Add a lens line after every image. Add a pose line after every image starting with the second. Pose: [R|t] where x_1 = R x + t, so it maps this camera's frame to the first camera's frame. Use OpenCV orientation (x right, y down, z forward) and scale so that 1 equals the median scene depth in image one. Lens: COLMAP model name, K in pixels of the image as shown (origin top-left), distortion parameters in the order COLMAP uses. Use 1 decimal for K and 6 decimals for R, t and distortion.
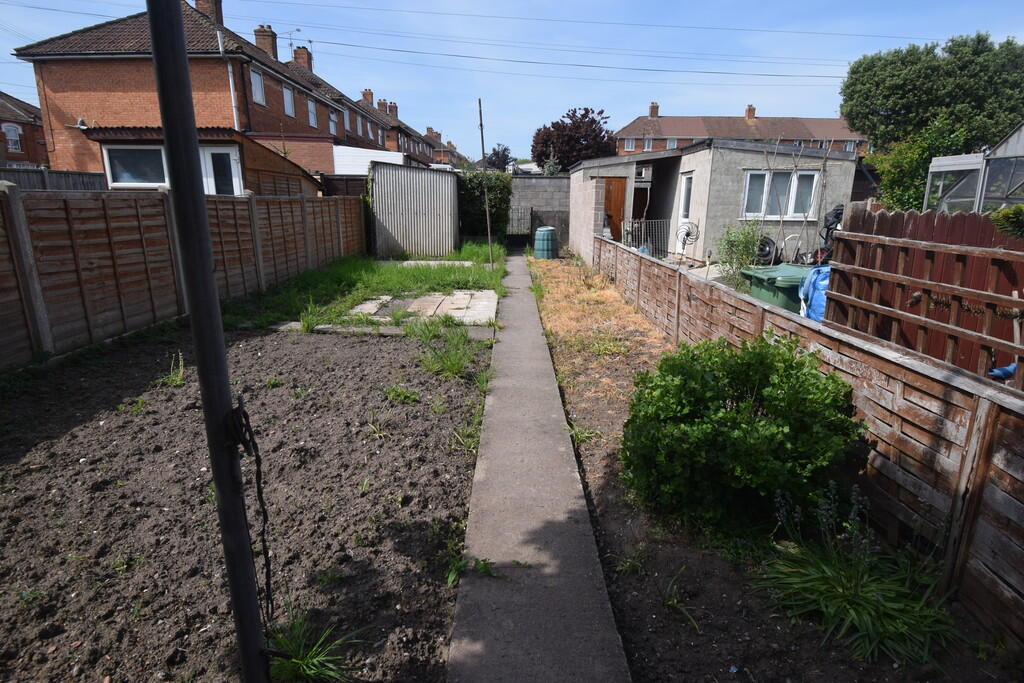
lens RADIAL K [[542.8, 0, 512.0], [0, 542.8, 341.5], [0, 0, 1]] dist [0.003412, 0.000104]
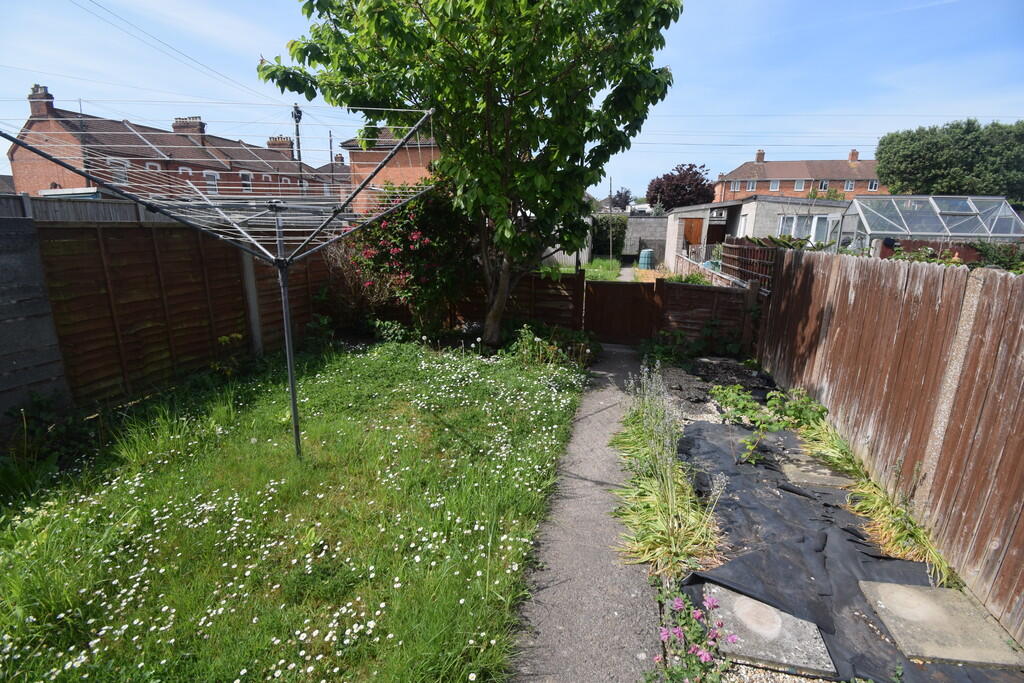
lens RADIAL K [[451.2, 0, 512.0], [0, 451.2, 341.5], [0, 0, 1]] dist [-0.002166, -0.000484]
pose [[0.968457, 0.063946, -0.240836, 0.013191], [-0.067732, 0.997676, -0.007466, 0.090667], [0.239799, 0.023543, 0.970537, -0.353514]]
